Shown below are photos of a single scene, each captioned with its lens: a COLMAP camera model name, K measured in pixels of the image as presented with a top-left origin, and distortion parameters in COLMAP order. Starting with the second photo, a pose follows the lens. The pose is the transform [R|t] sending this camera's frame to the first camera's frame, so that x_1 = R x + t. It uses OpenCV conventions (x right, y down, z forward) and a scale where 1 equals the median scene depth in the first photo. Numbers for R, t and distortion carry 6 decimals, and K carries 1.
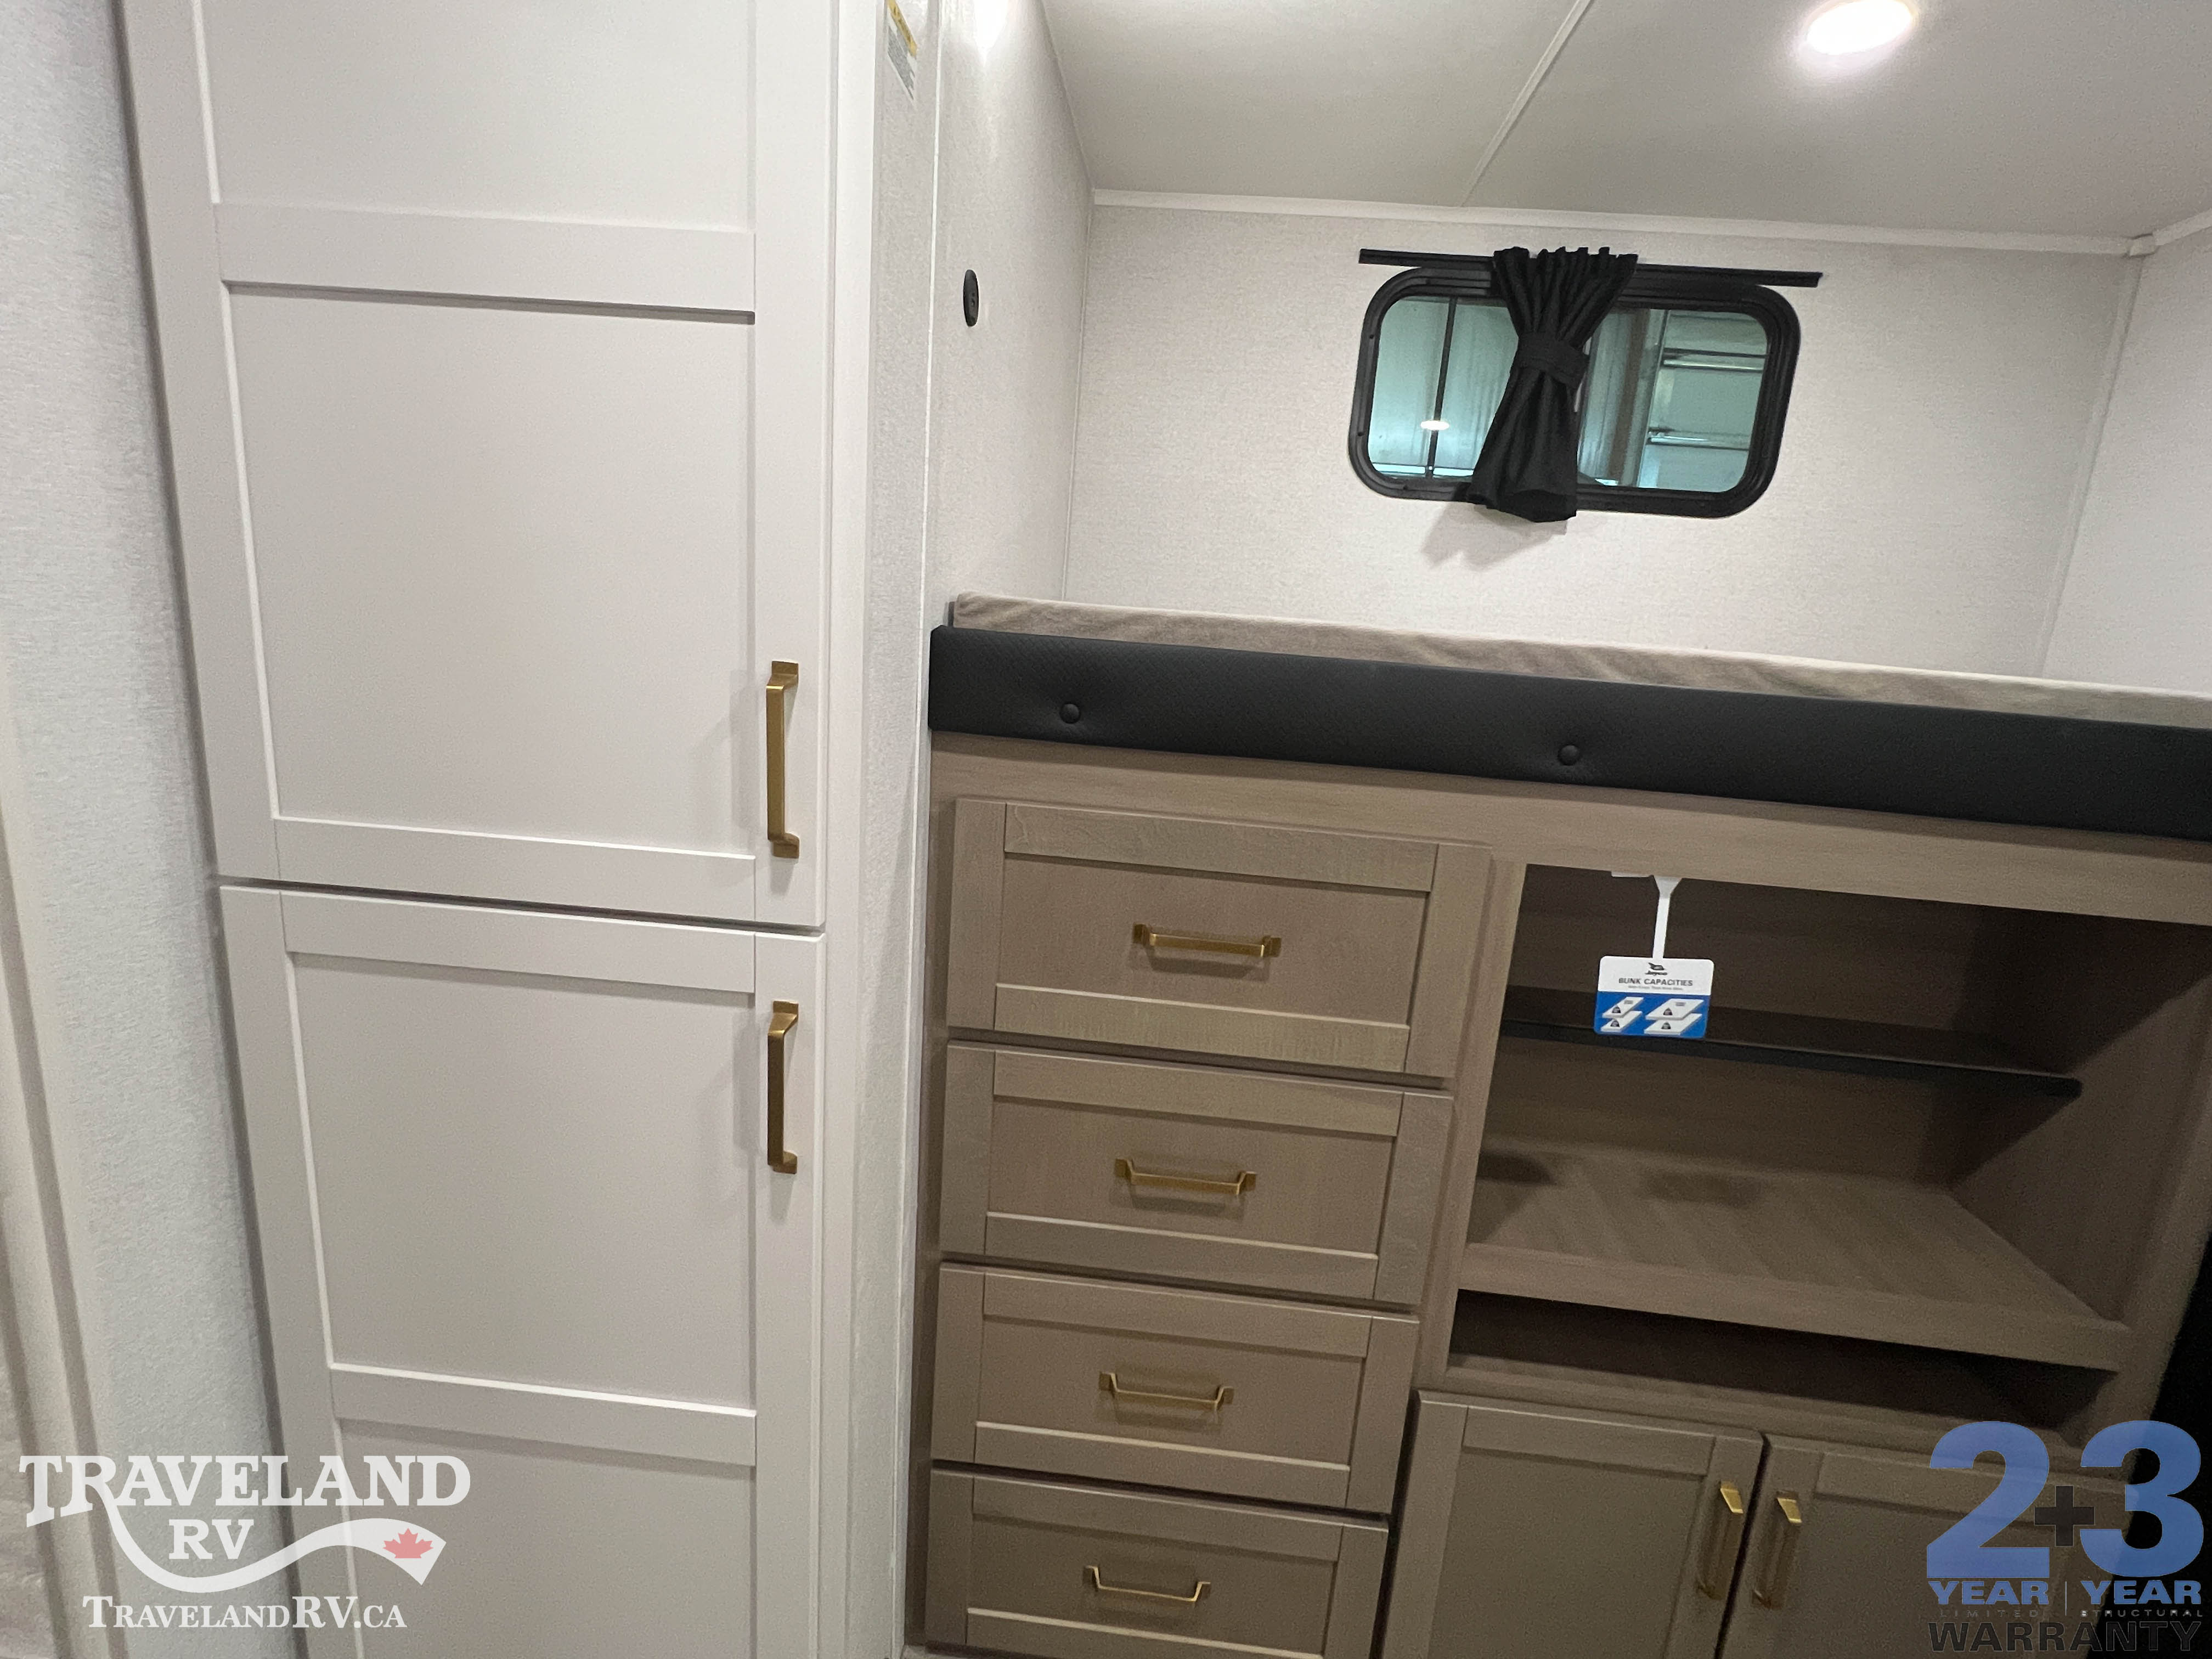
lens RADIAL K [[1048.7, 0, 1116.9], [0, 1048.7, 824.6], [0, 0, 1]] dist [0.001468, 0.001551]
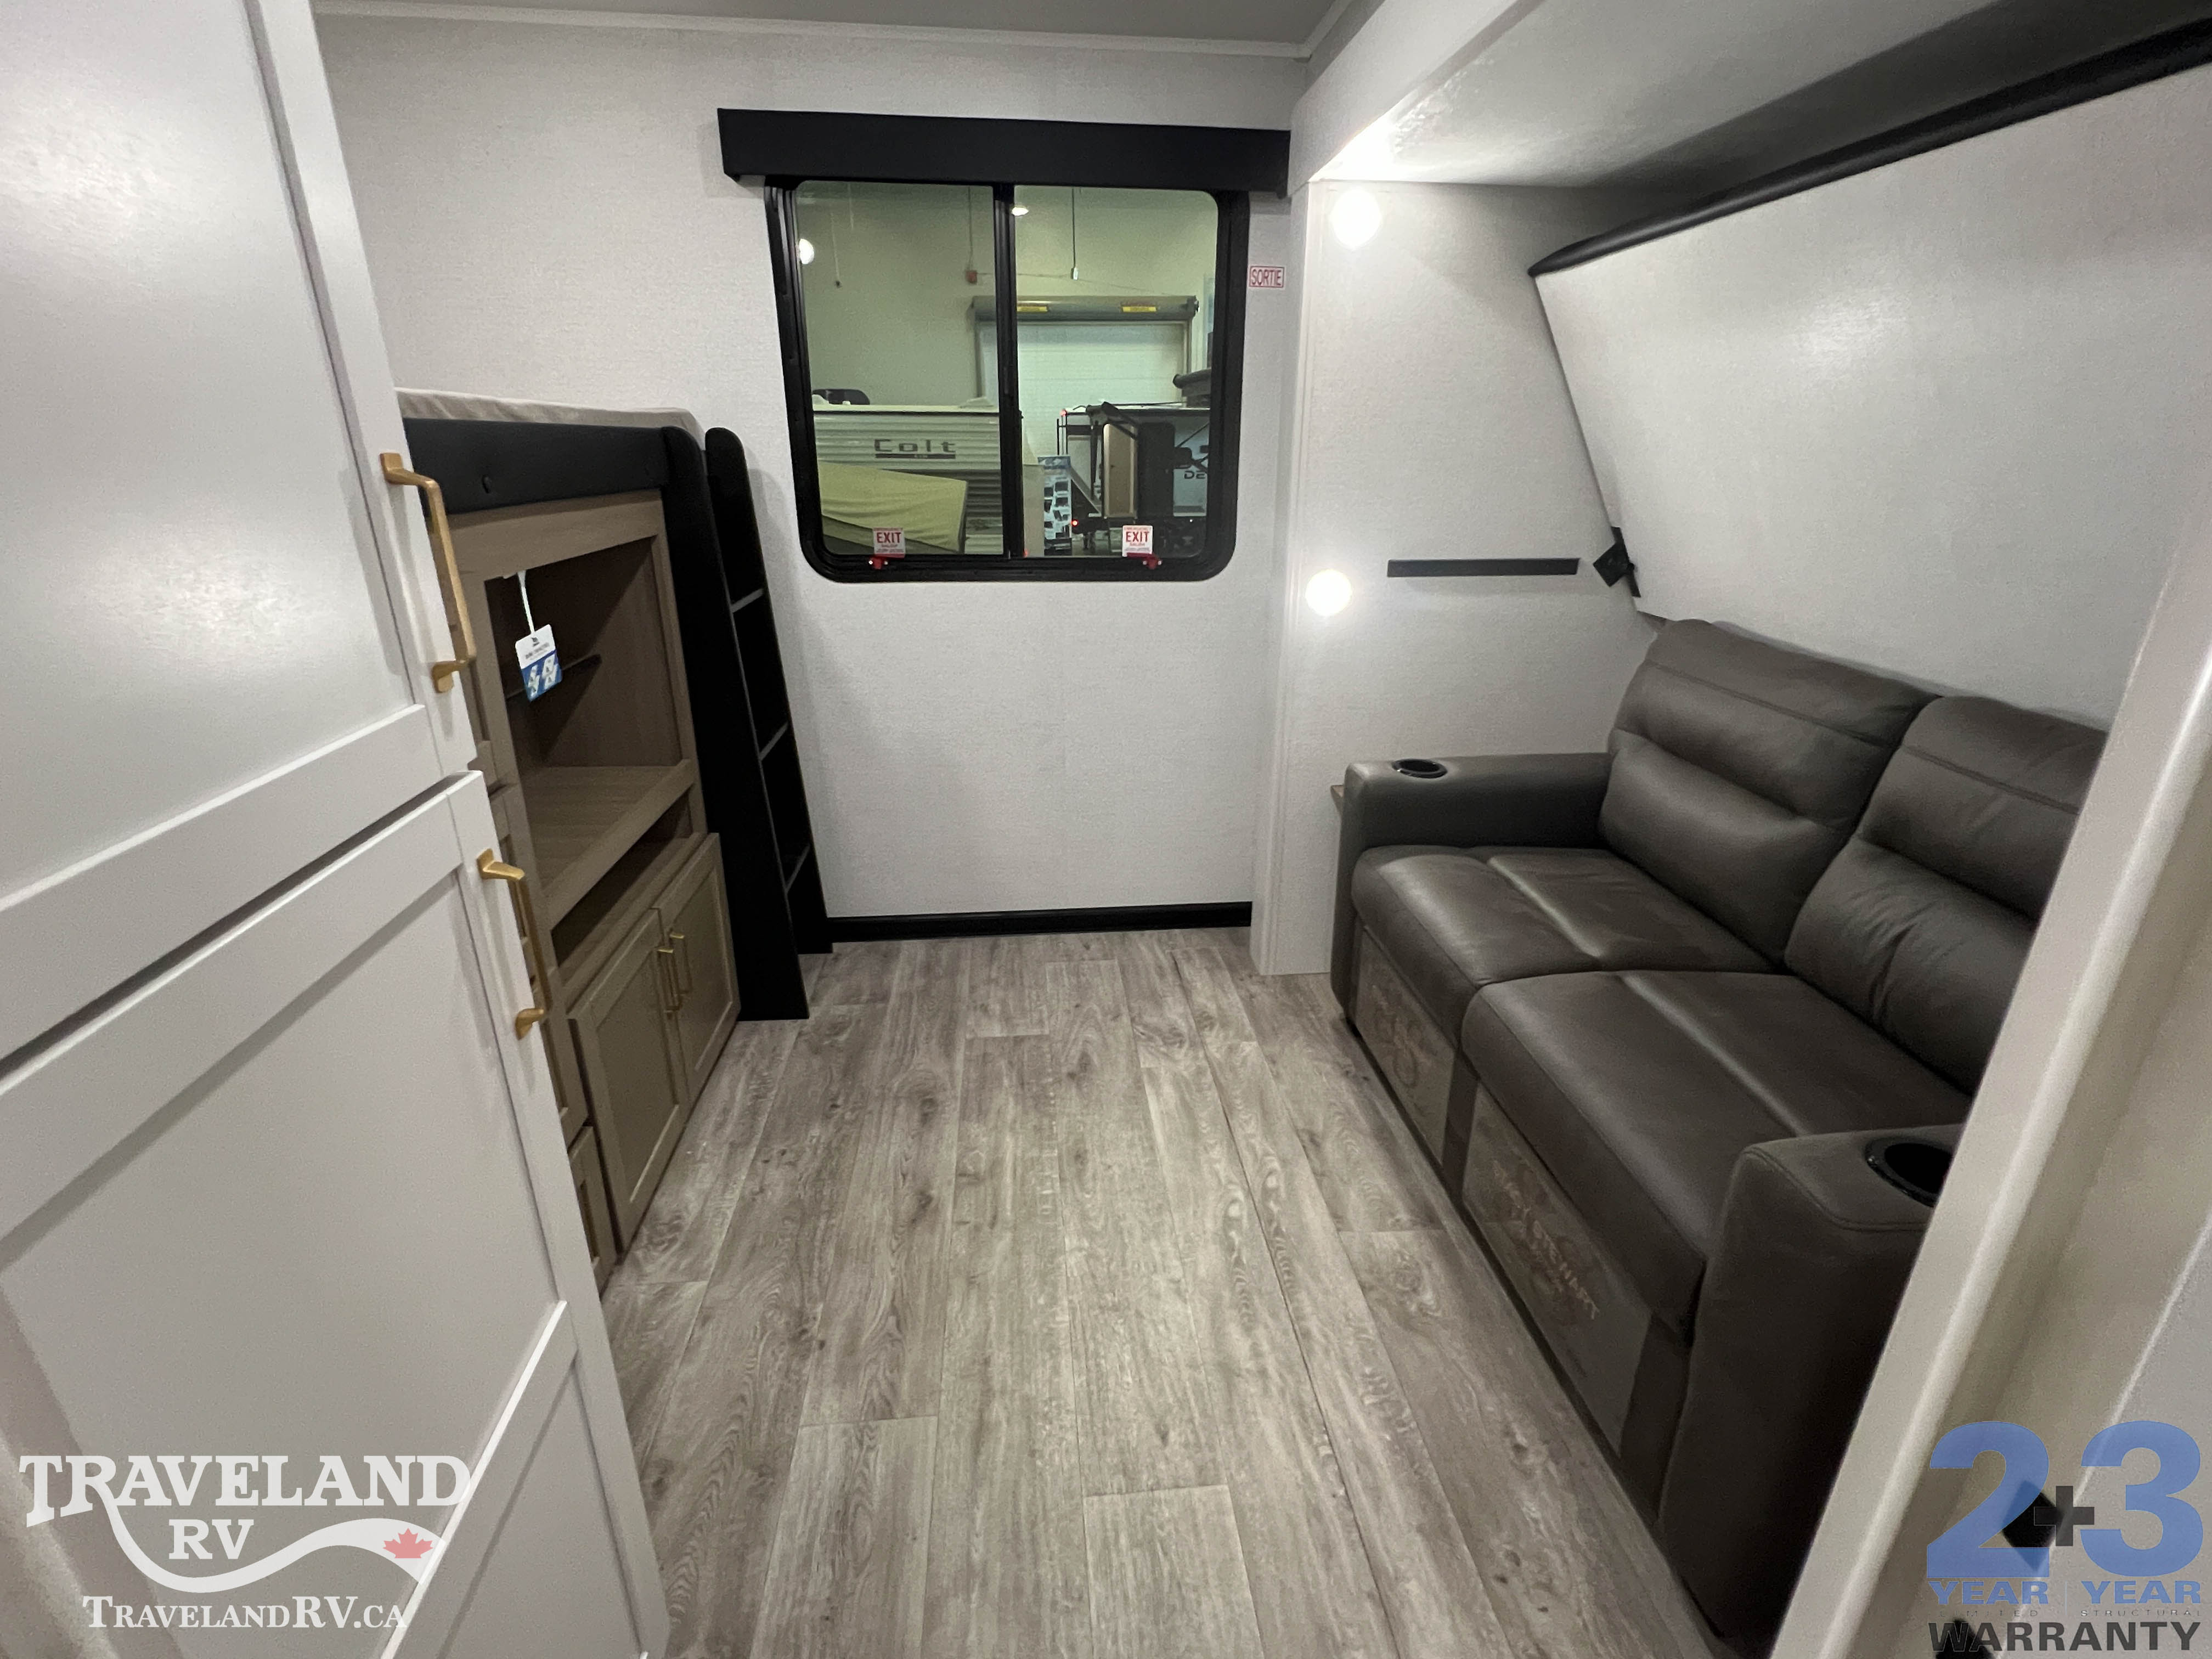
lens RADIAL K [[1037.9, 0, 1115.3], [0, 1037.9, 830.7], [0, 0, 1]] dist [0.001061, -0.000459]
pose [[-0.172713, -0.415008, 0.893274, -0.881064], [0.183166, 0.877551, 0.443119, -0.101671], [-0.967791, 0.240150, -0.075549, 0.396741]]
